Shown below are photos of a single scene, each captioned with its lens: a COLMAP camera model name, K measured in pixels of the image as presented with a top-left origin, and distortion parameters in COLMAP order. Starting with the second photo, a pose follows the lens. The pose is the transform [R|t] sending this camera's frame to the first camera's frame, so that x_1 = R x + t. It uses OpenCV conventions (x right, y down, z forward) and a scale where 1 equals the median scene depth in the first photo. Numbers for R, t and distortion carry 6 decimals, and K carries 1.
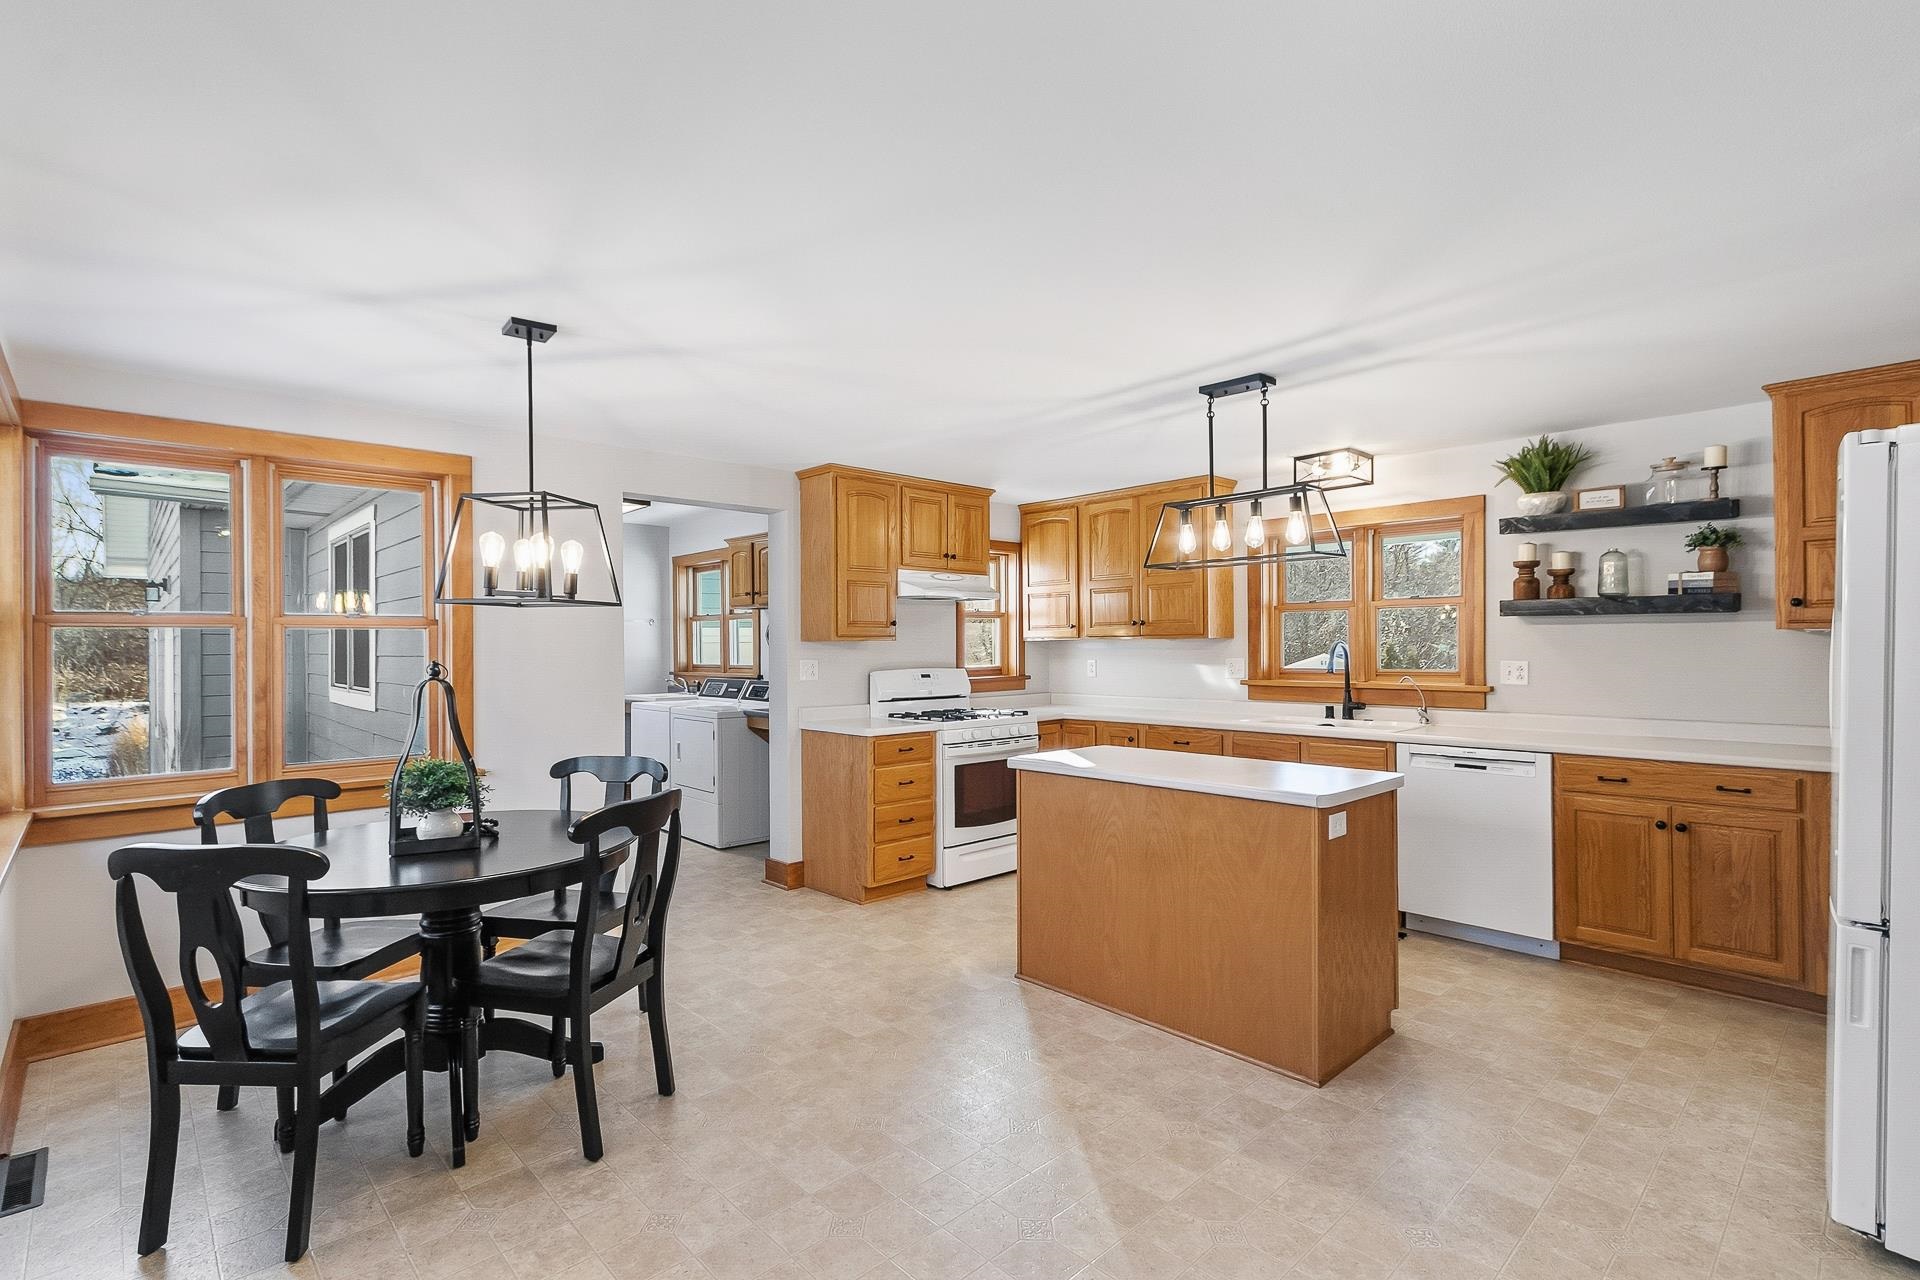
lens RADIAL K [[903.5, 0, 884.3], [0, 903.5, 642.7], [0, 0, 1]] dist [-0.000657, -0.000655]
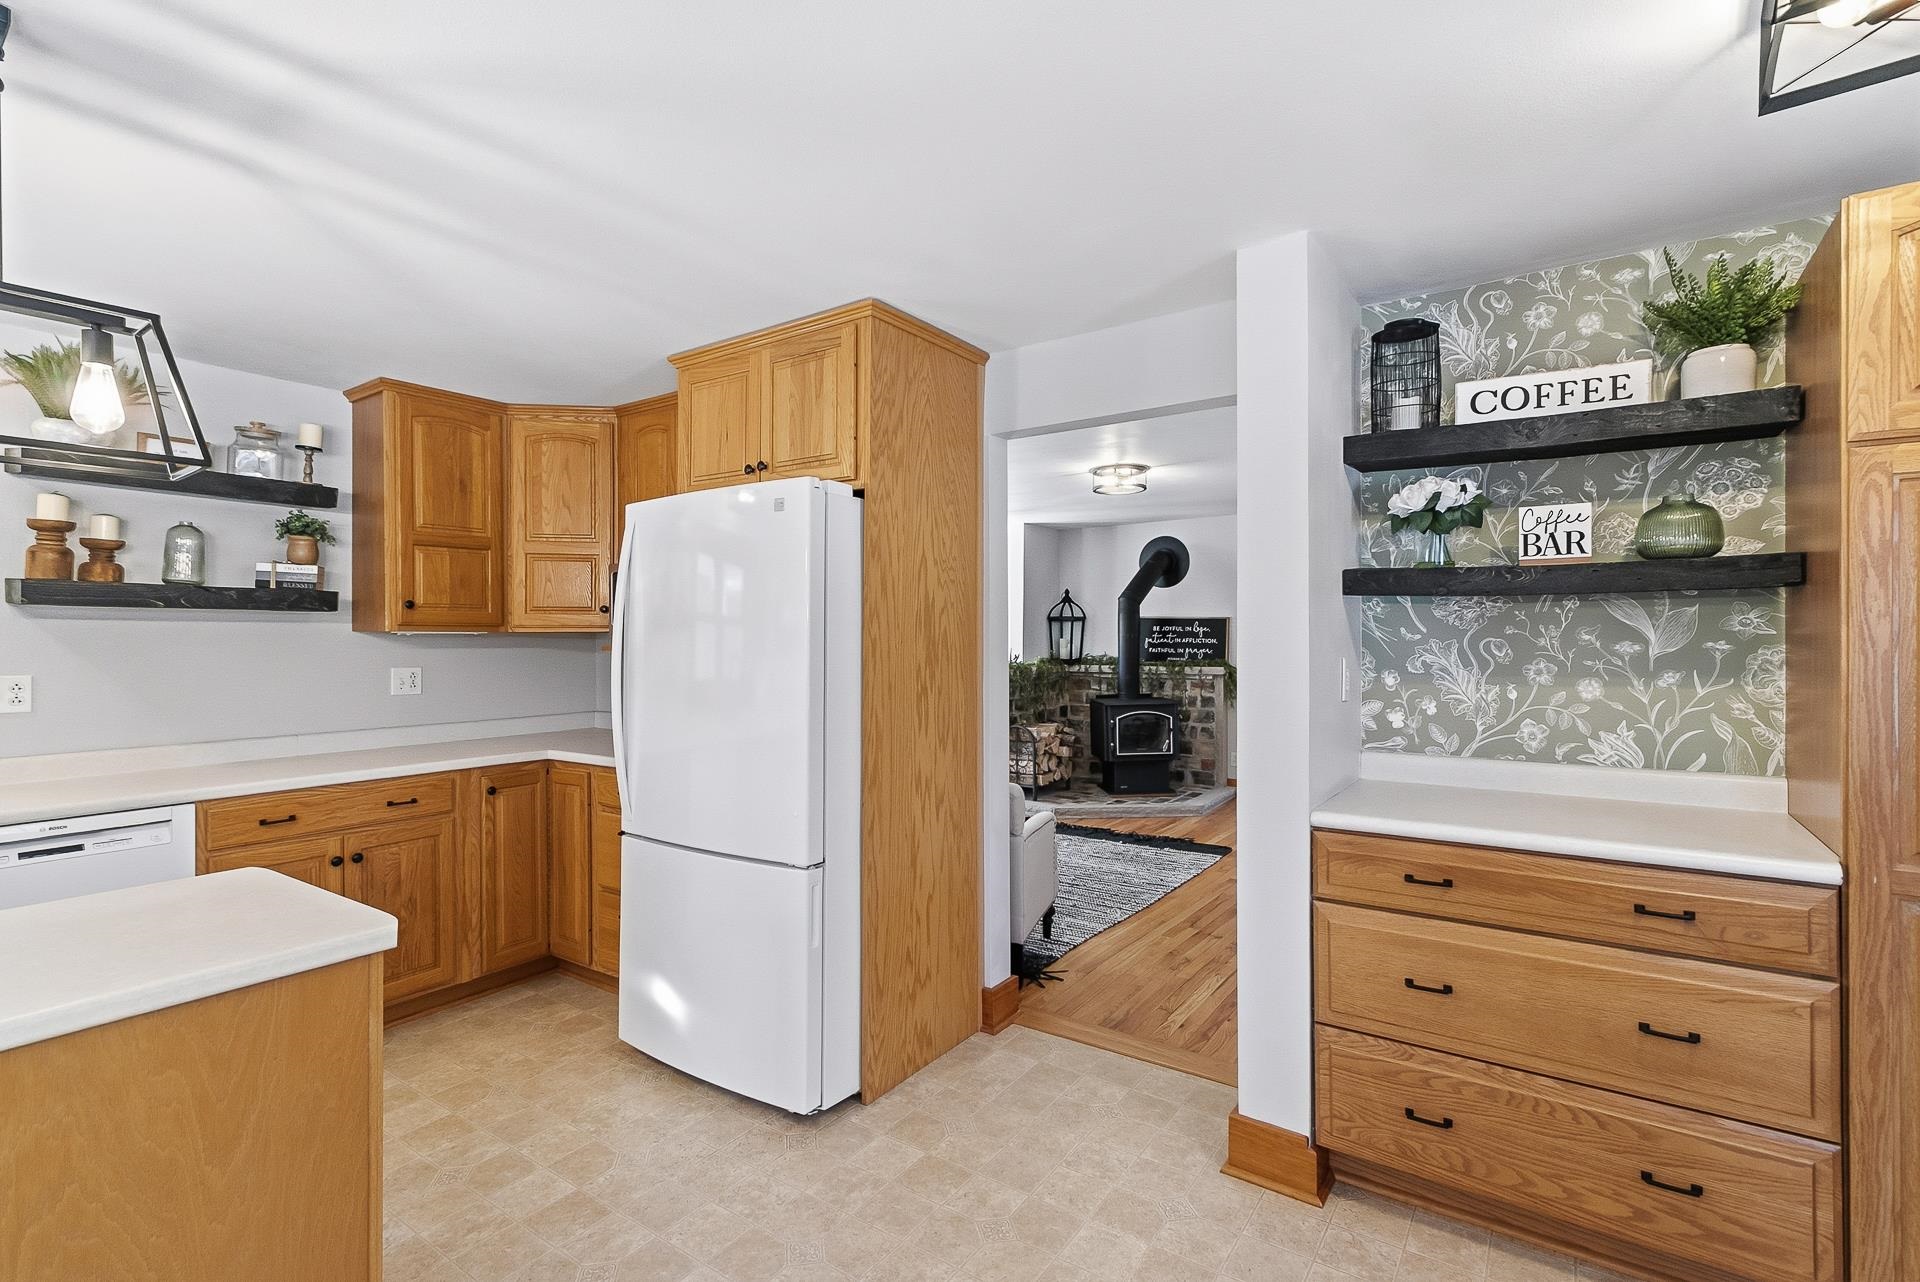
lens RADIAL K [[903.5, 0, 946.8], [0, 903.5, 638.0], [0, 0, 1]] dist [-0.000657, -0.000655]
pose [[-0.271462, 0.008827, 0.962409, -0.093554], [0.004819, 0.999958, -0.007812, 0.002180], [-0.962437, 0.002517, -0.271493, 0.583128]]
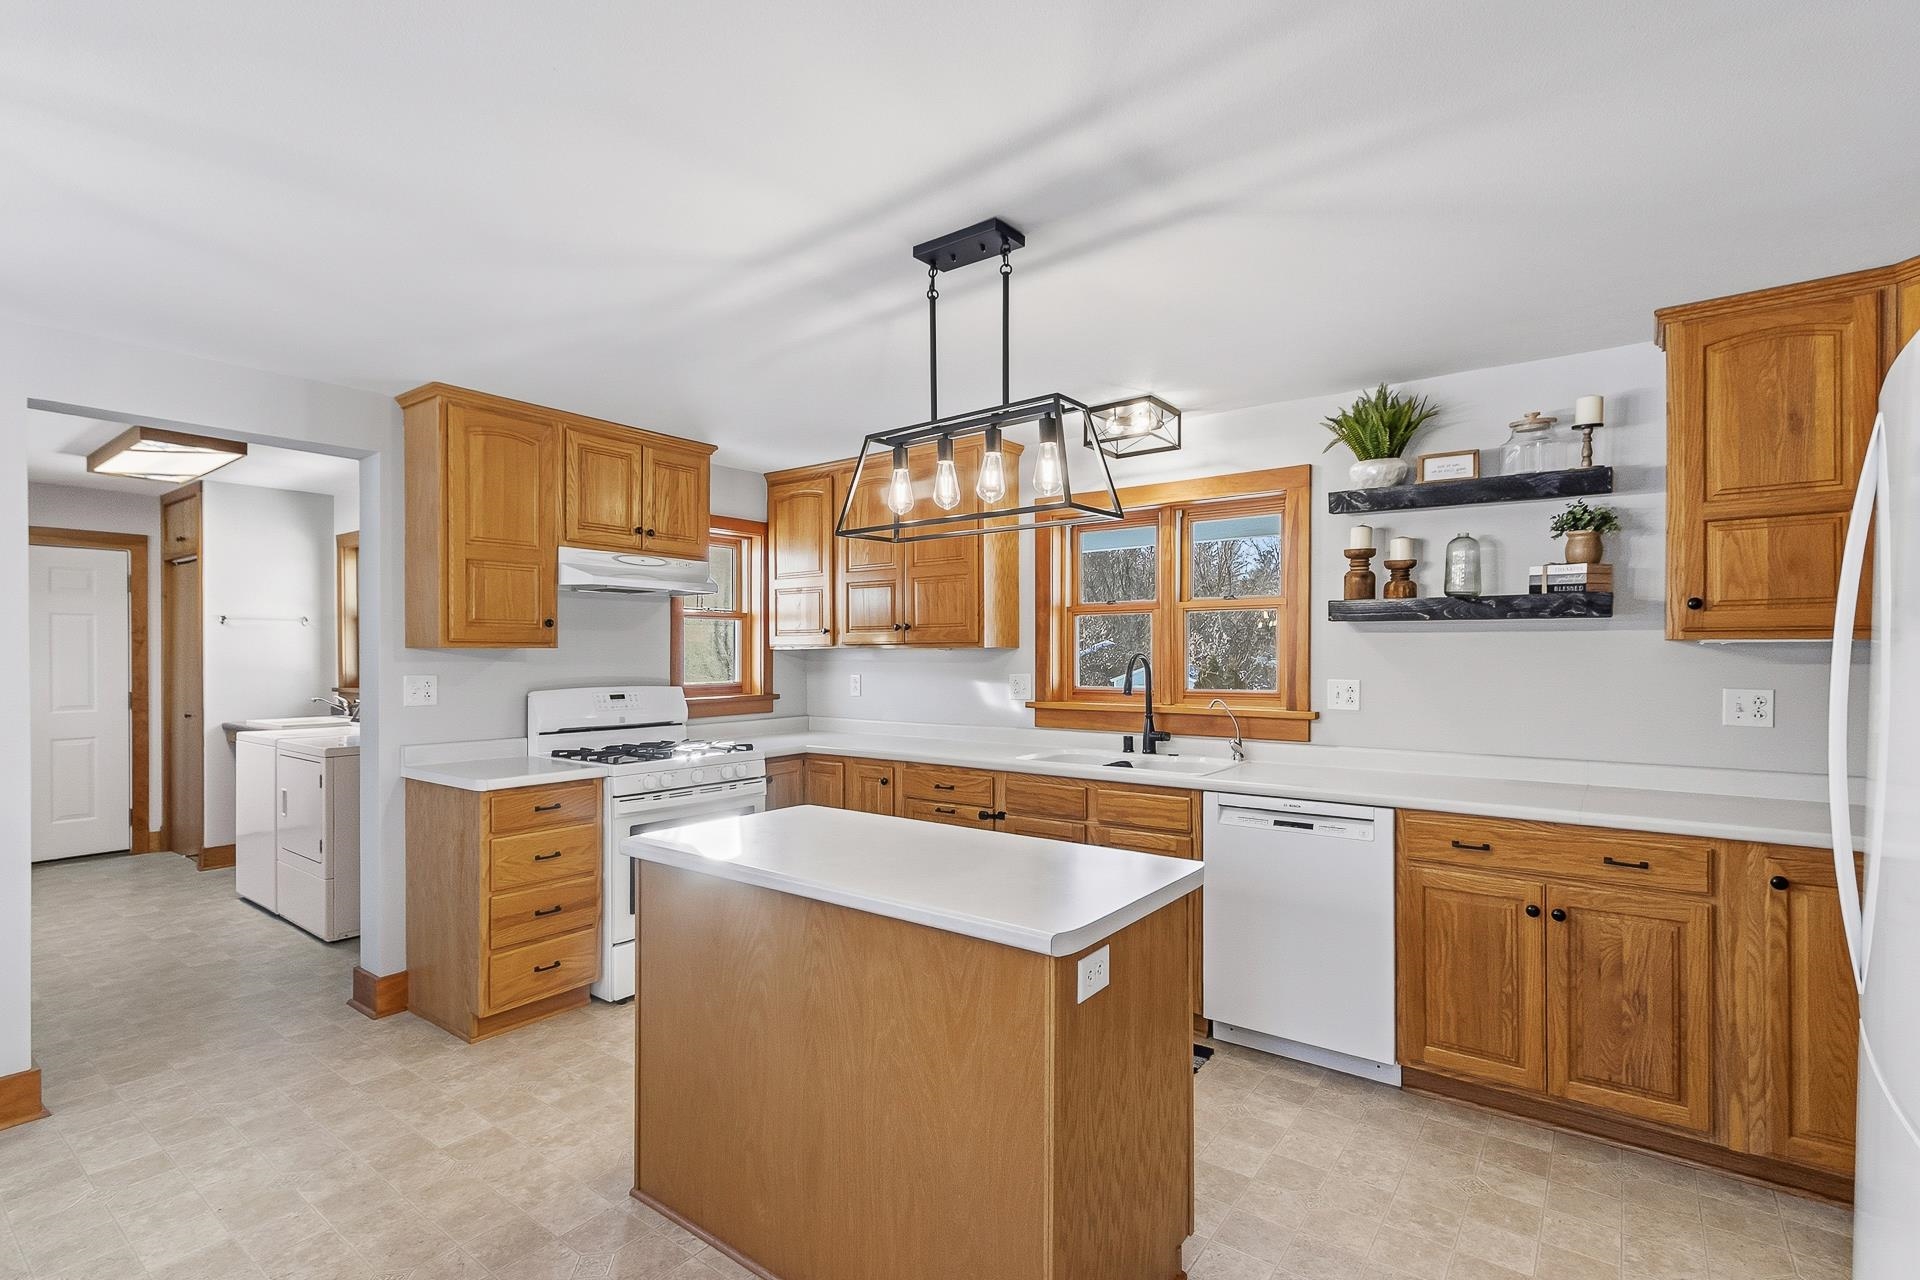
lens RADIAL K [[903.5, 0, 936.4], [0, 903.5, 657.2], [0, 0, 1]] dist [-0.000657, -0.000655]
pose [[0.977904, 0.004330, 0.209011, 0.209111], [-0.005714, 0.999966, 0.006016, -0.001682], [-0.208978, -0.007077, 0.977895, 0.340231]]
